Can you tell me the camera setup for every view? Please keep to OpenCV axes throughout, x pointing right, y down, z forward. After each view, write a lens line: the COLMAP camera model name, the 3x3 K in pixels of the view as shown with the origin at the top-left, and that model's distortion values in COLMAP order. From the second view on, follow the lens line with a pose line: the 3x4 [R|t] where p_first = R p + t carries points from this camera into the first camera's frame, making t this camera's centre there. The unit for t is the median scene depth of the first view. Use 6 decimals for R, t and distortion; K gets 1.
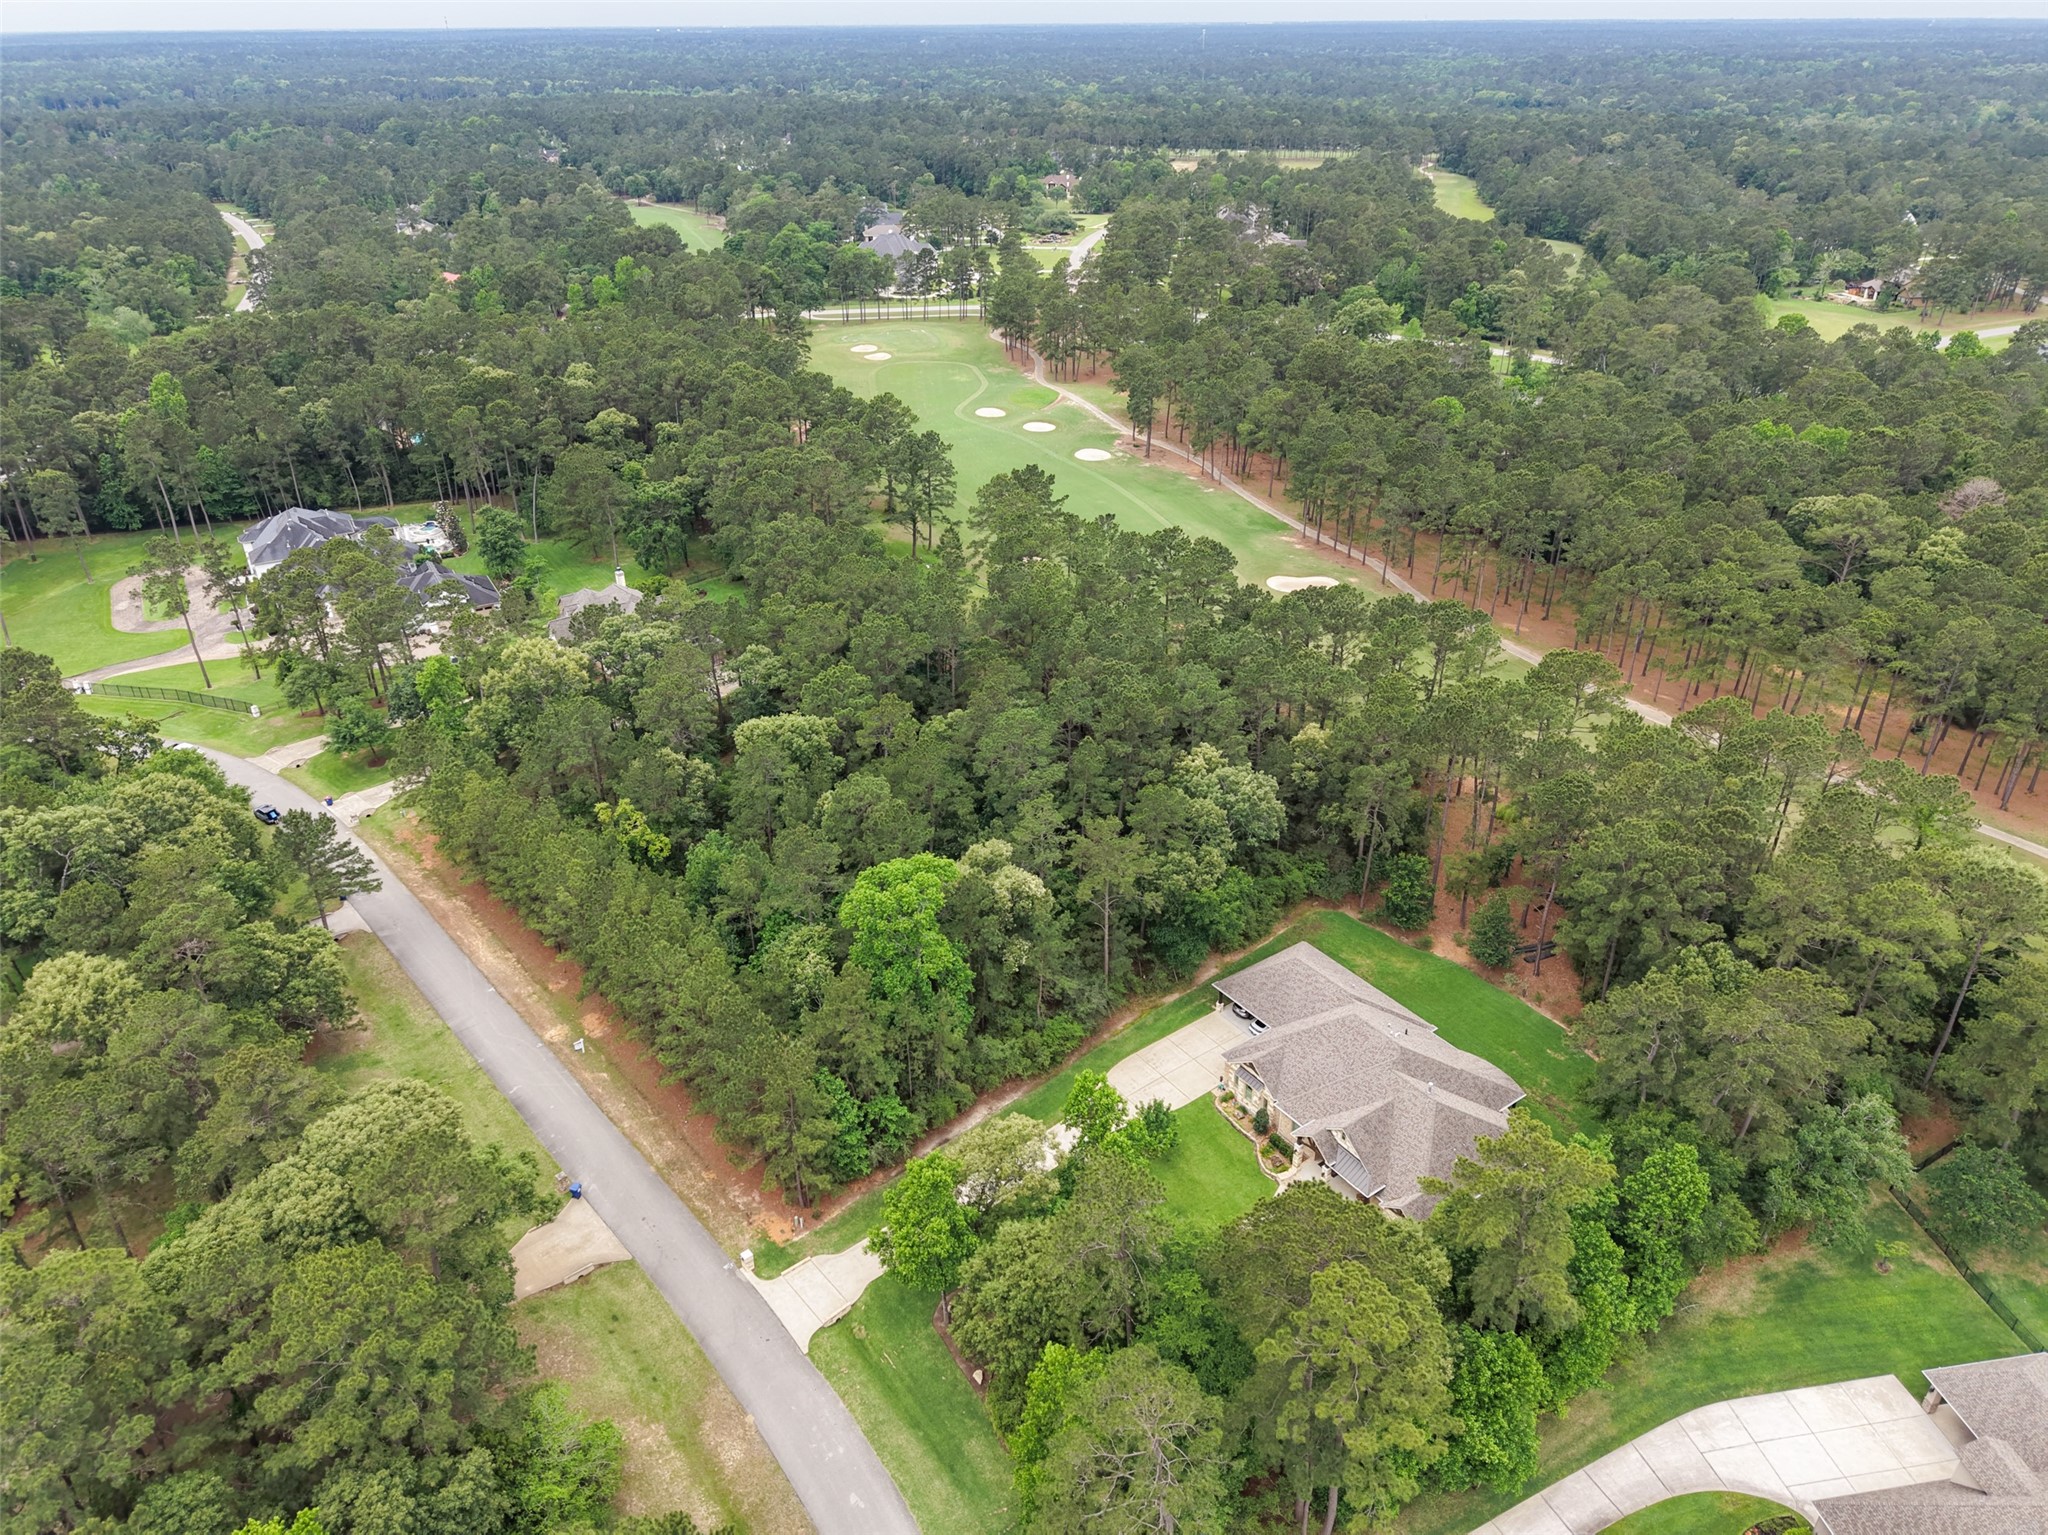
lens RADIAL K [[1377.2, 0, 1030.6], [0, 1377.2, 768.5], [0, 0, 1]] dist [0.021334, -0.020661]
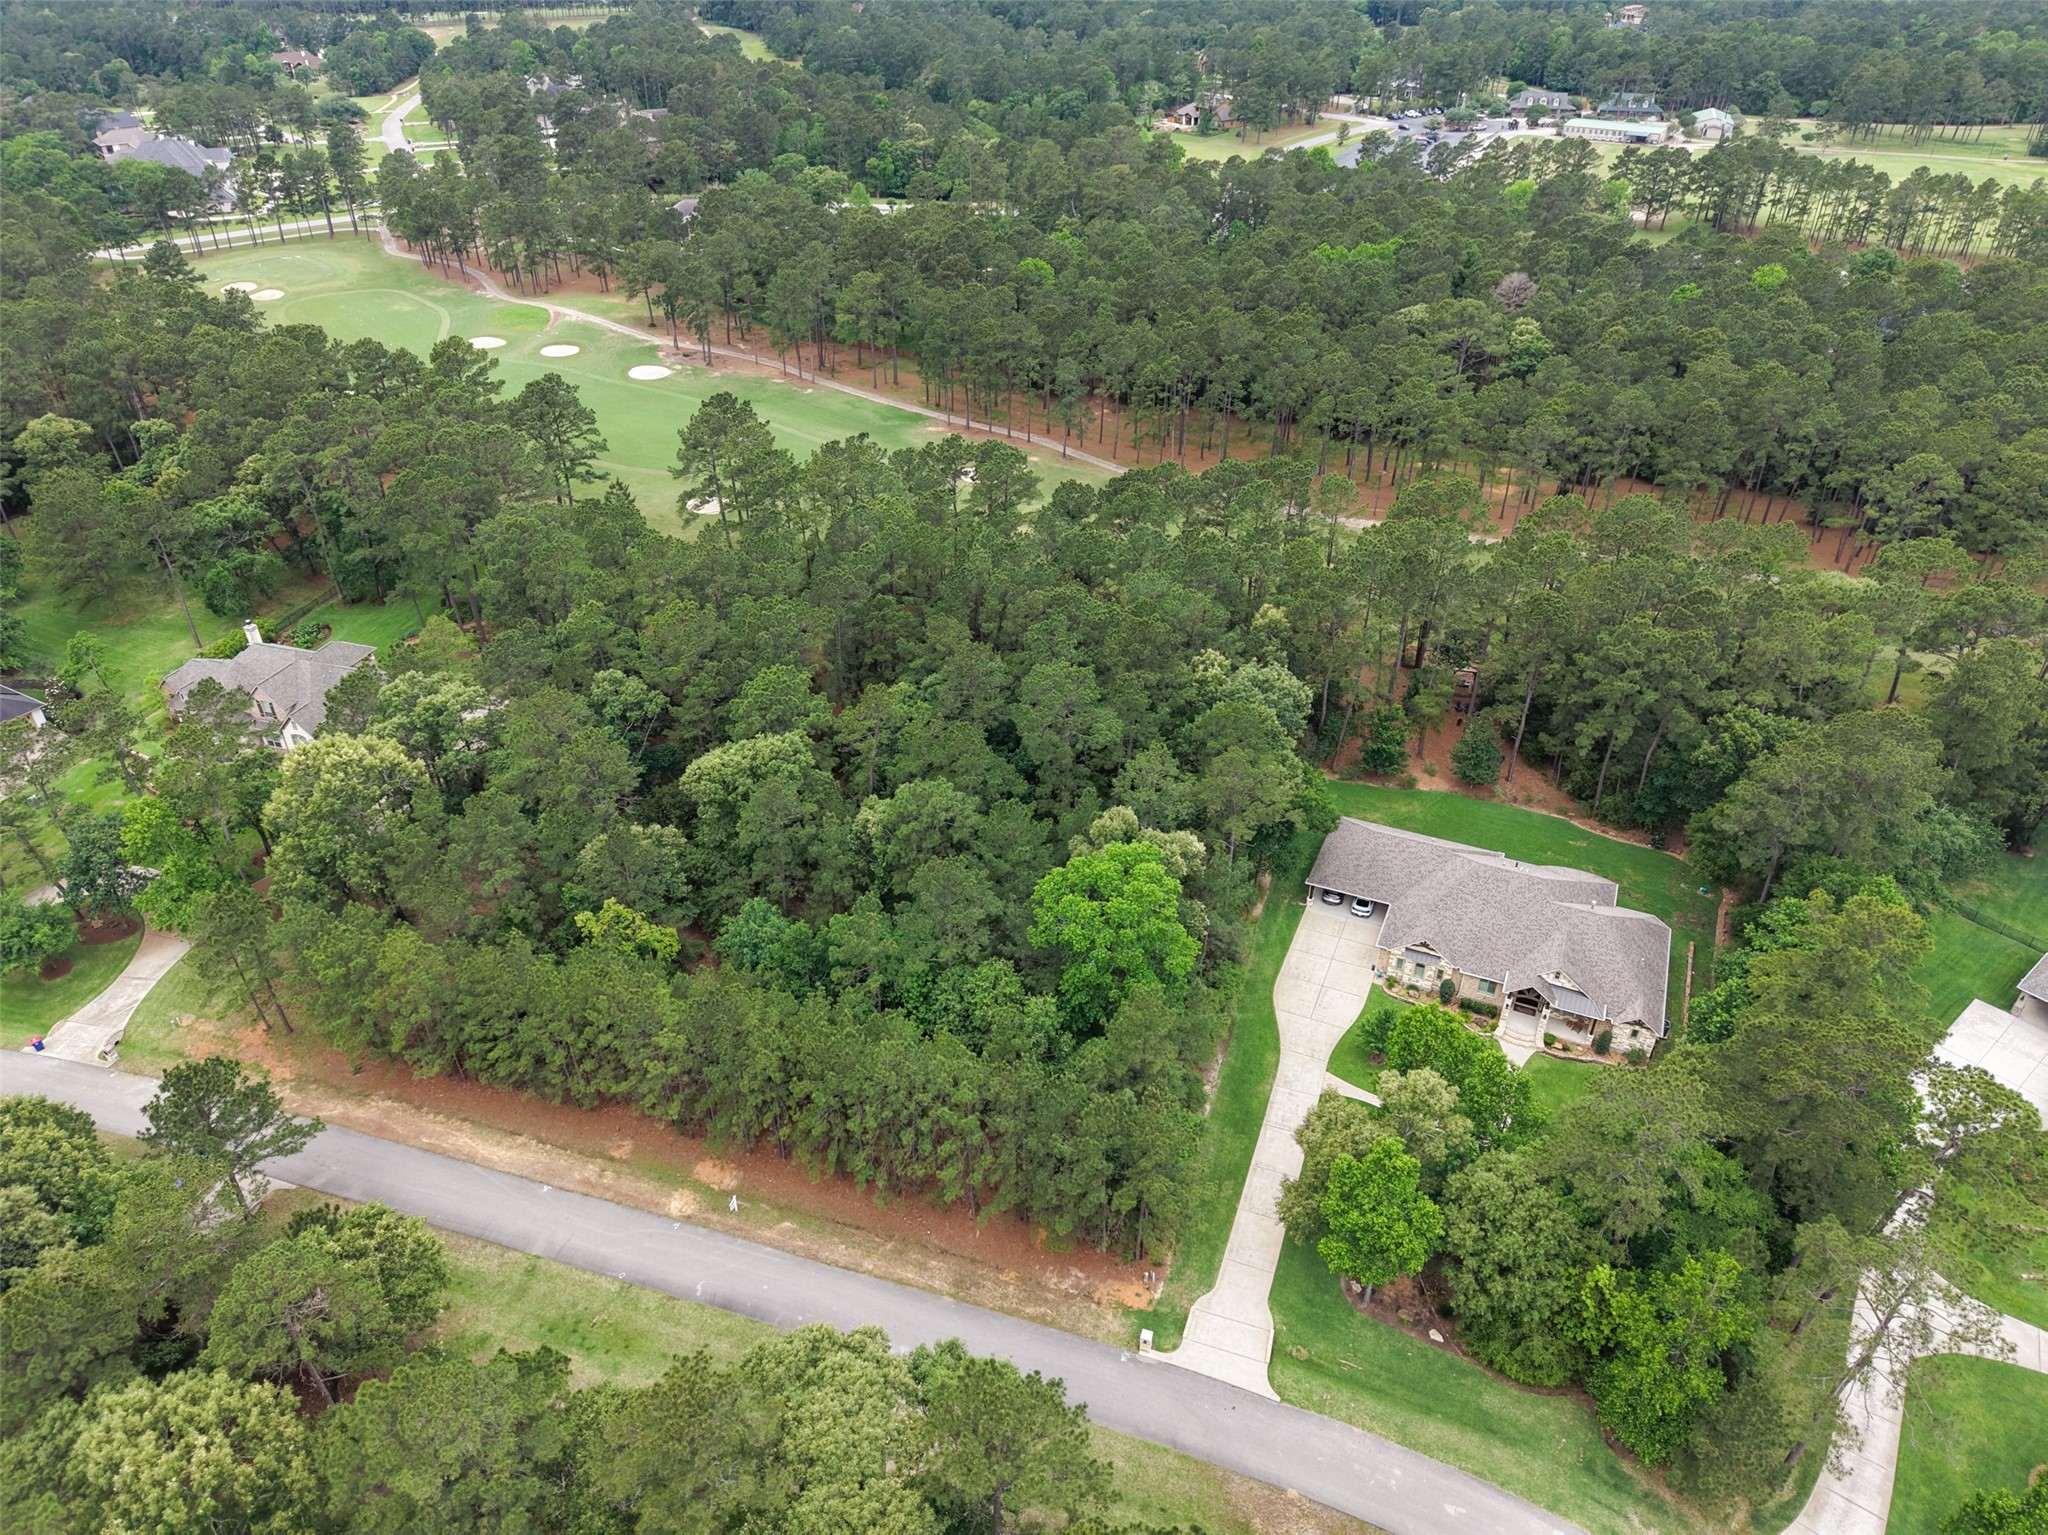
lens RADIAL K [[1377.2, 0, 1030.6], [0, 1377.2, 768.5], [0, 0, 1]] dist [0.021334, -0.020661]
pose [[0.857376, -0.282348, 0.430332, -0.364259], [0.244675, 0.959173, 0.141849, -0.091879], [-0.452814, -0.016327, 0.891456, 0.169543]]
